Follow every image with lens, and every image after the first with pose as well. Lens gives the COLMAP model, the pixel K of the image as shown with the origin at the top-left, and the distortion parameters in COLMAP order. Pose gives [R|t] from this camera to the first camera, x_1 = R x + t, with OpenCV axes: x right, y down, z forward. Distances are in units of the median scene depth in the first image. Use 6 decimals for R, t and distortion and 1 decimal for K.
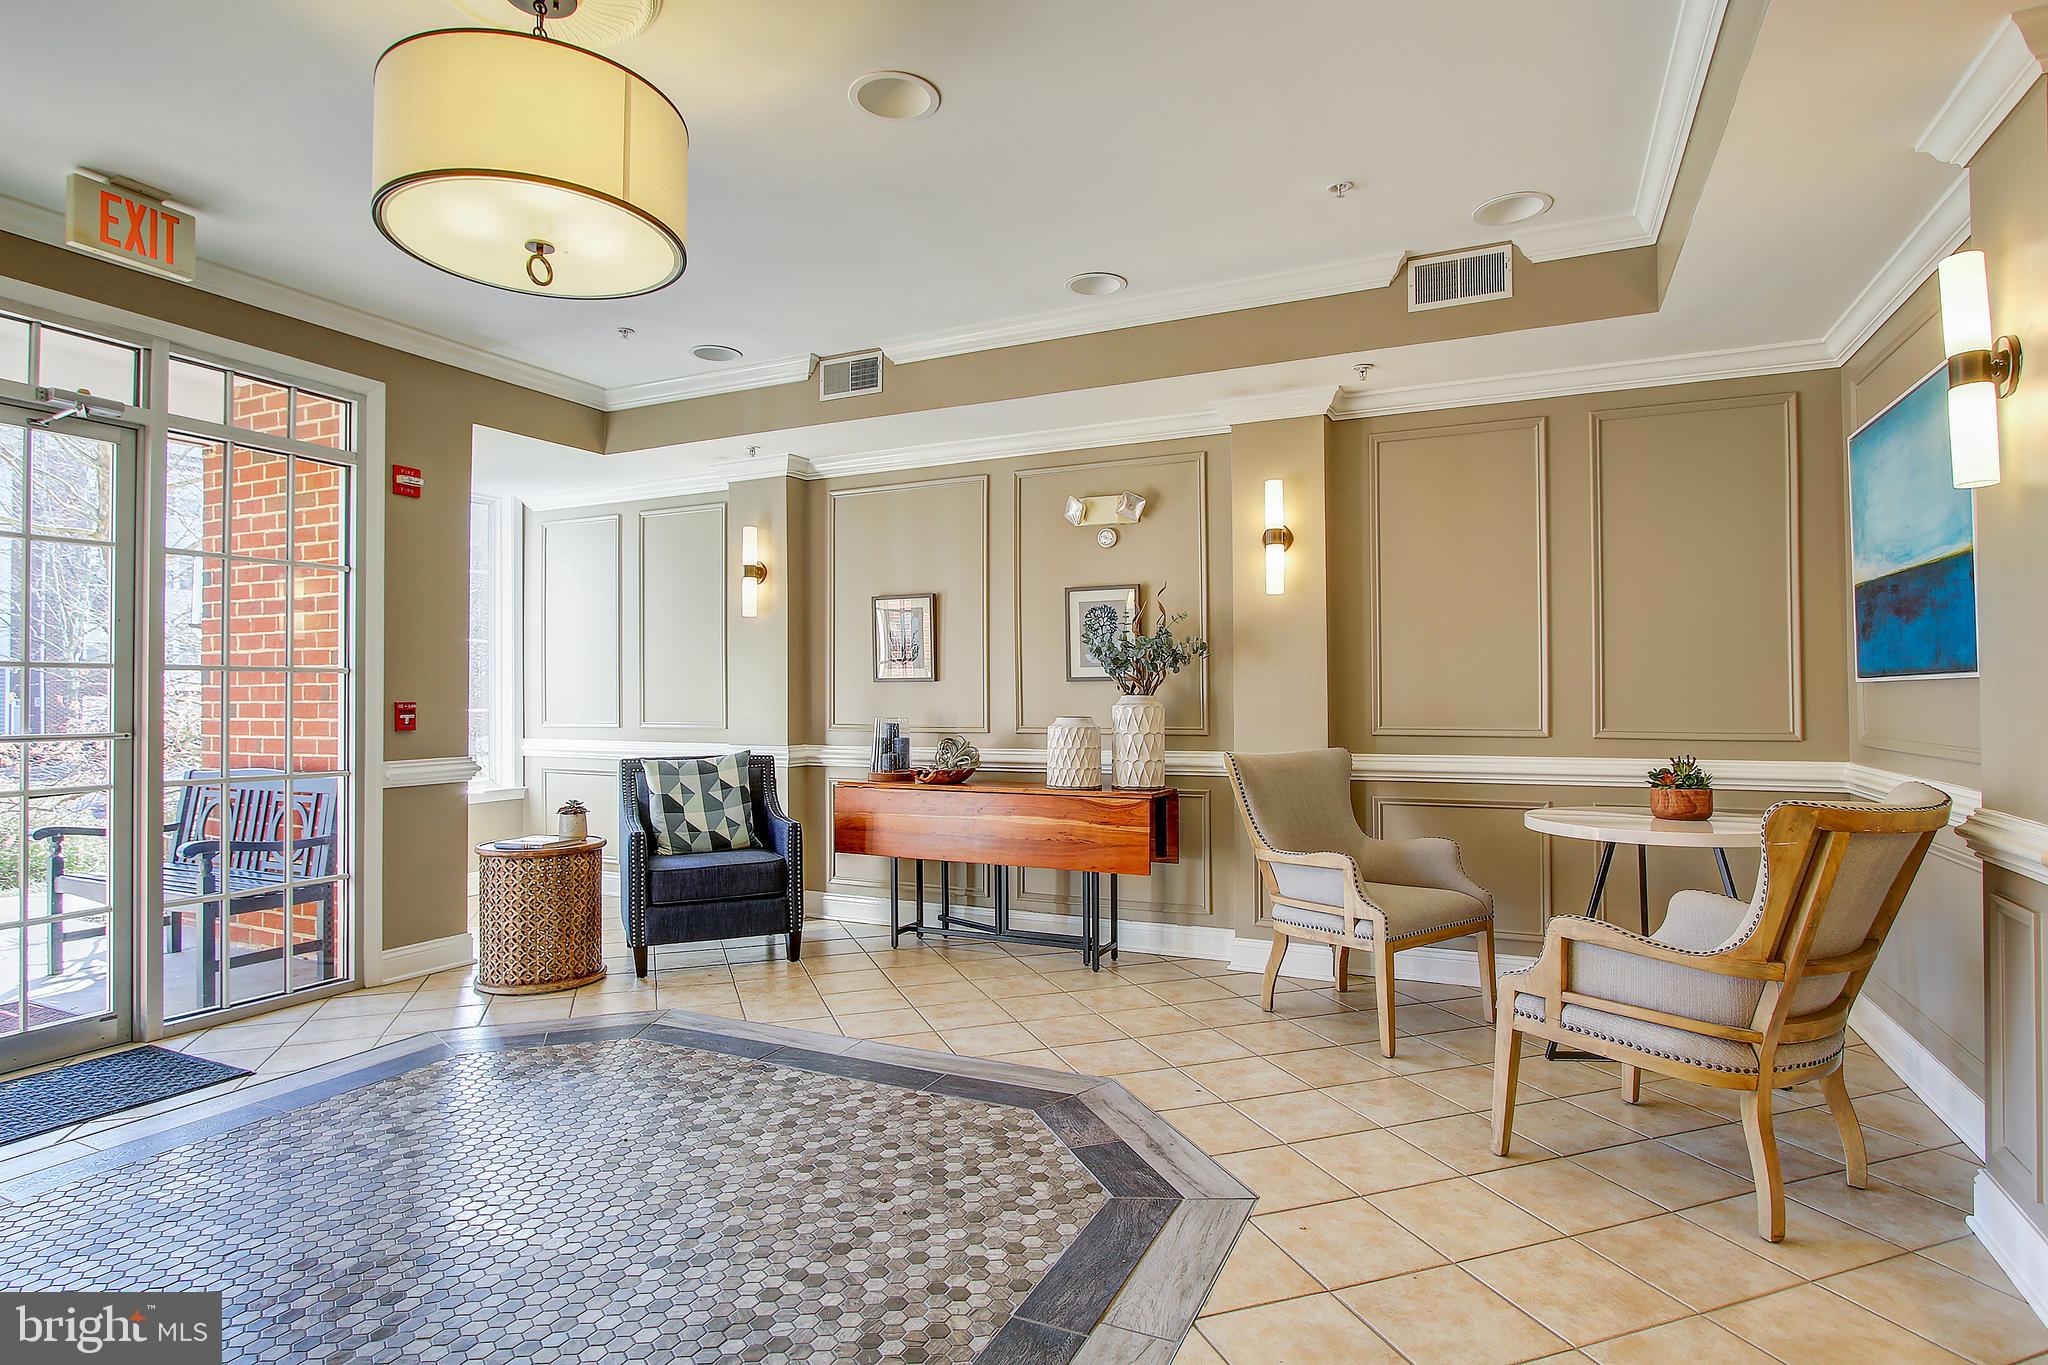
lens RADIAL K [[1065.8, 0, 1022.6], [0, 1065.8, 677.1], [0, 0, 1]] dist [-0.003245, 0.001322]
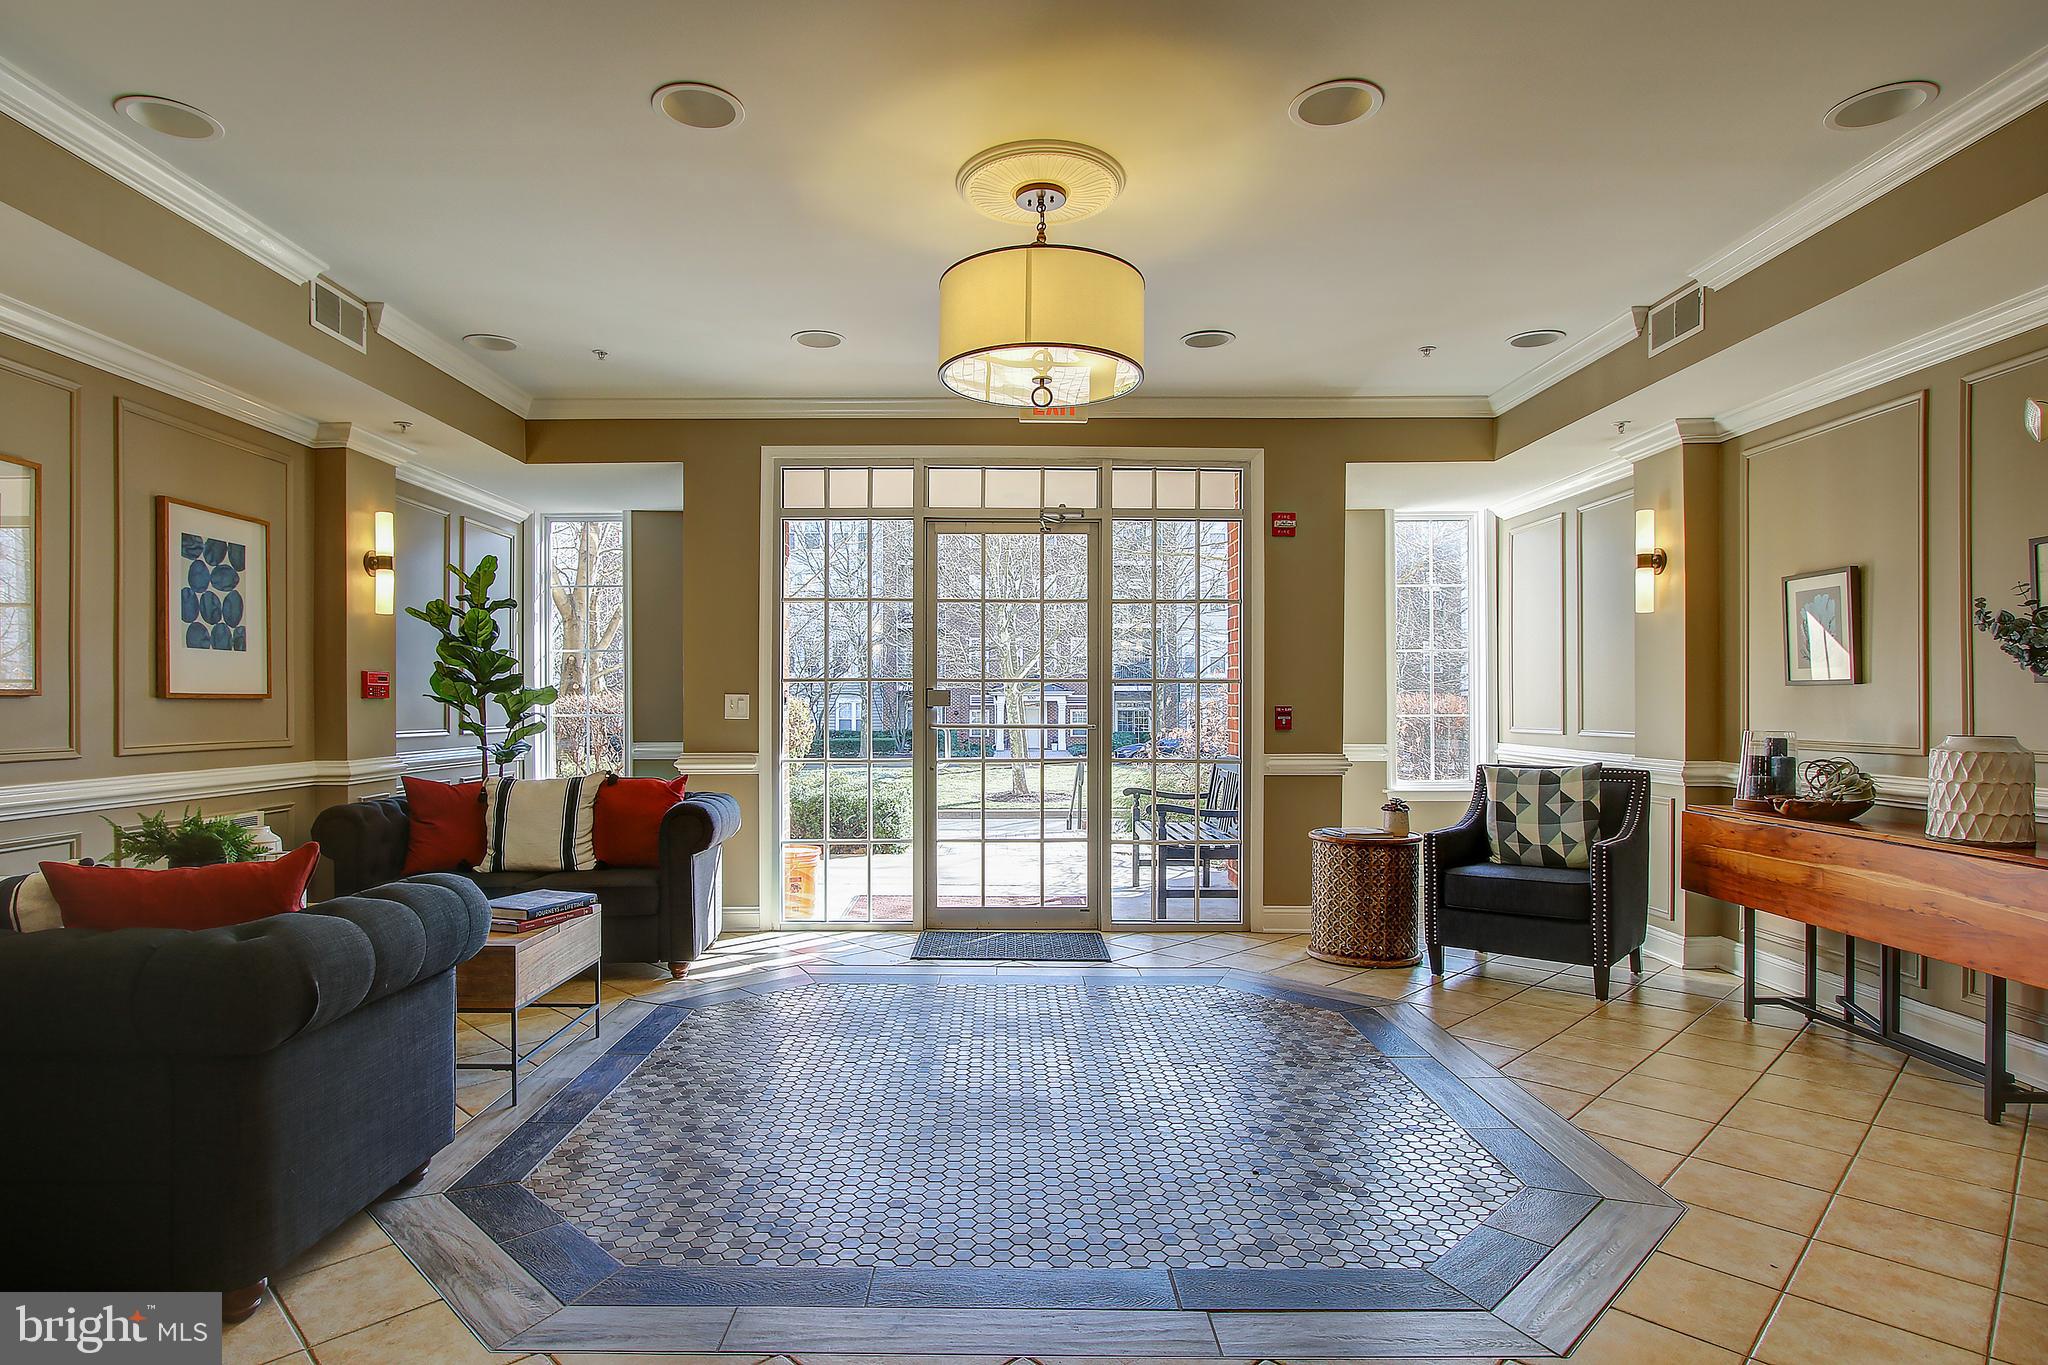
lens RADIAL K [[1122.4, 0, 1023.9], [0, 1122.4, 694.2], [0, 0, 1]] dist [-0.005172, 0.000810]
pose [[0.442227, -0.001668, -0.896901, 0.398883], [0.012031, 0.999919, 0.004073, 0.000916], [0.896822, -0.012592, 0.442212, 0.150520]]
